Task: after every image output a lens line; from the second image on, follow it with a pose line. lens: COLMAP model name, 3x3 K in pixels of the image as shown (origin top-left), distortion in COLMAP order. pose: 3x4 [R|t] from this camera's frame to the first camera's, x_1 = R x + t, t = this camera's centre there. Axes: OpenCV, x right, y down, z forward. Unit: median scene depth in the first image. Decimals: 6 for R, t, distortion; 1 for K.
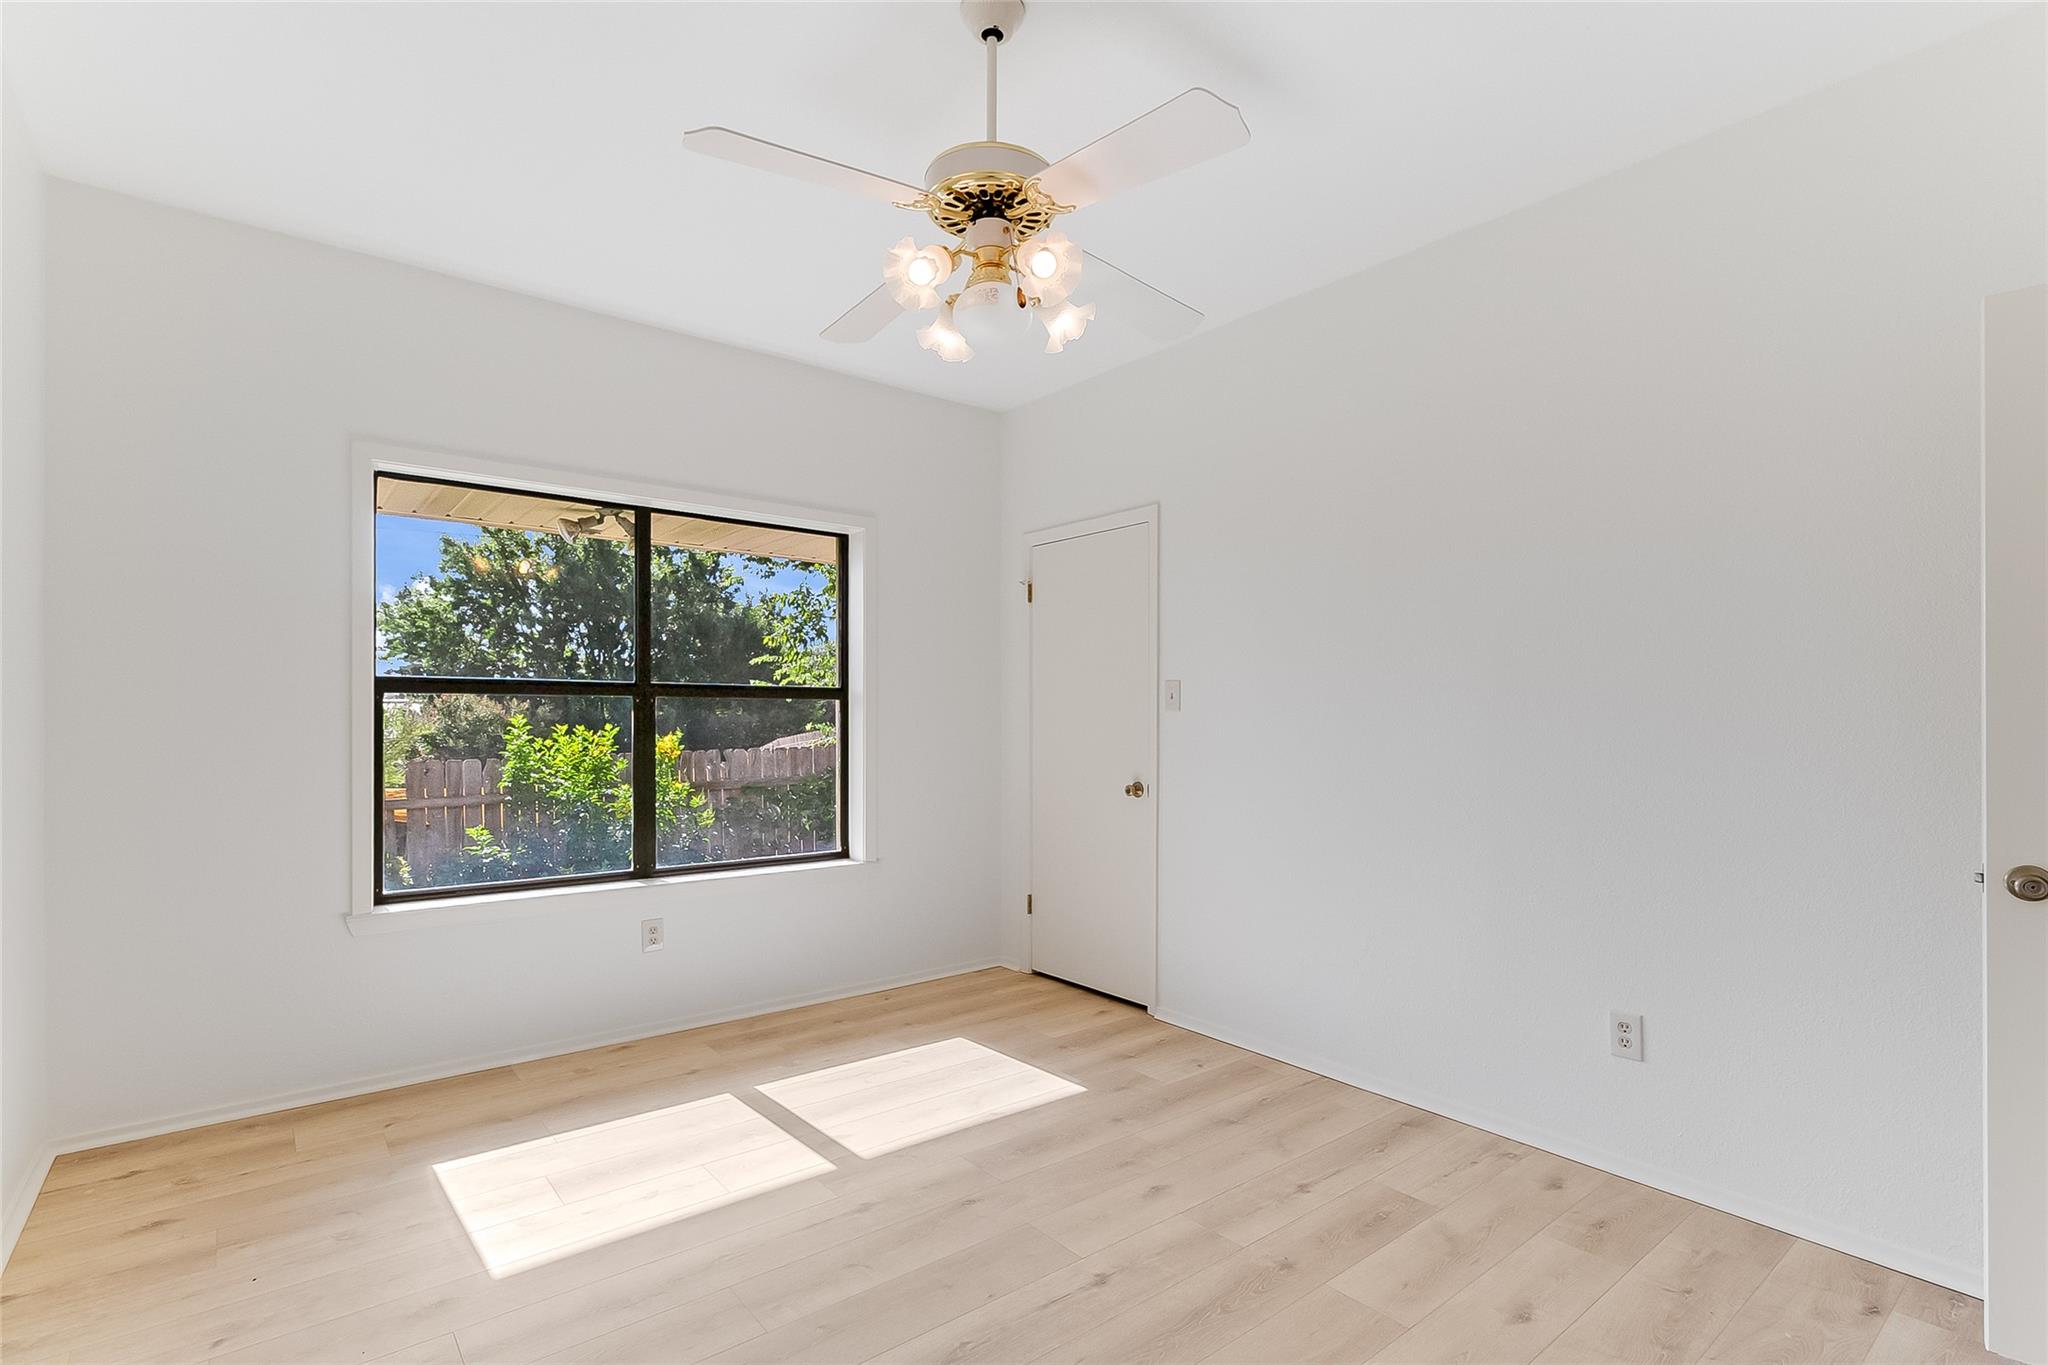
lens RADIAL K [[968.6, 0, 1035.9], [0, 968.6, 709.4], [0, 0, 1]] dist [-0.001674, -0.000488]
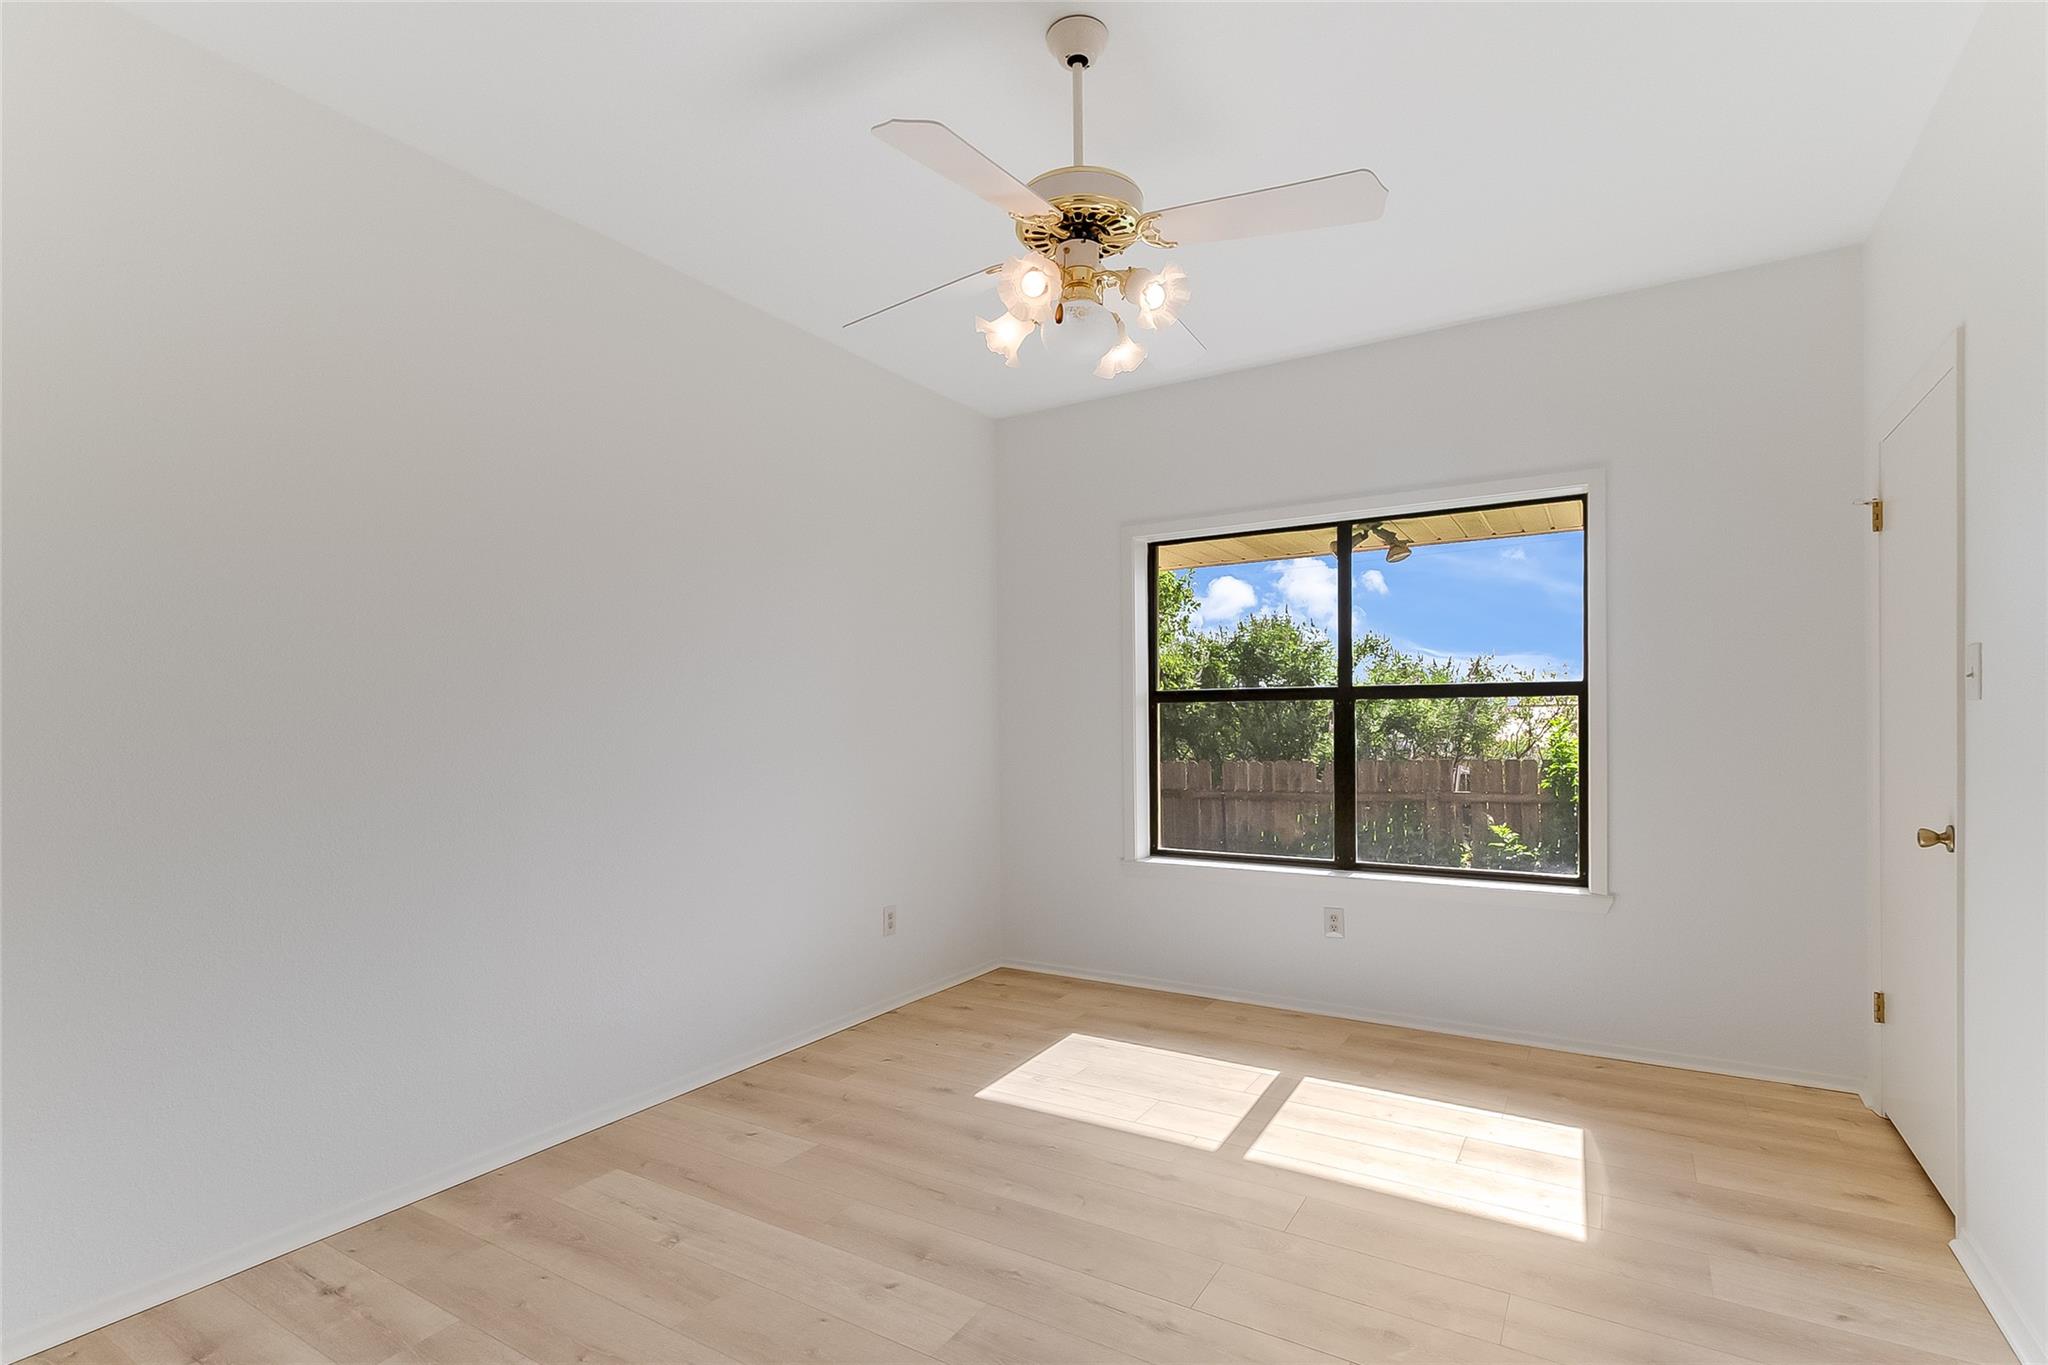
lens RADIAL K [[968.6, 0, 1018.5], [0, 968.6, 718.4], [0, 0, 1]] dist [-0.001674, -0.000488]
pose [[0.322521, -0.009590, -0.946514, 0.461566], [0.017099, 0.999845, -0.004304, 0.005330], [0.946408, -0.014796, 0.322635, 0.296895]]
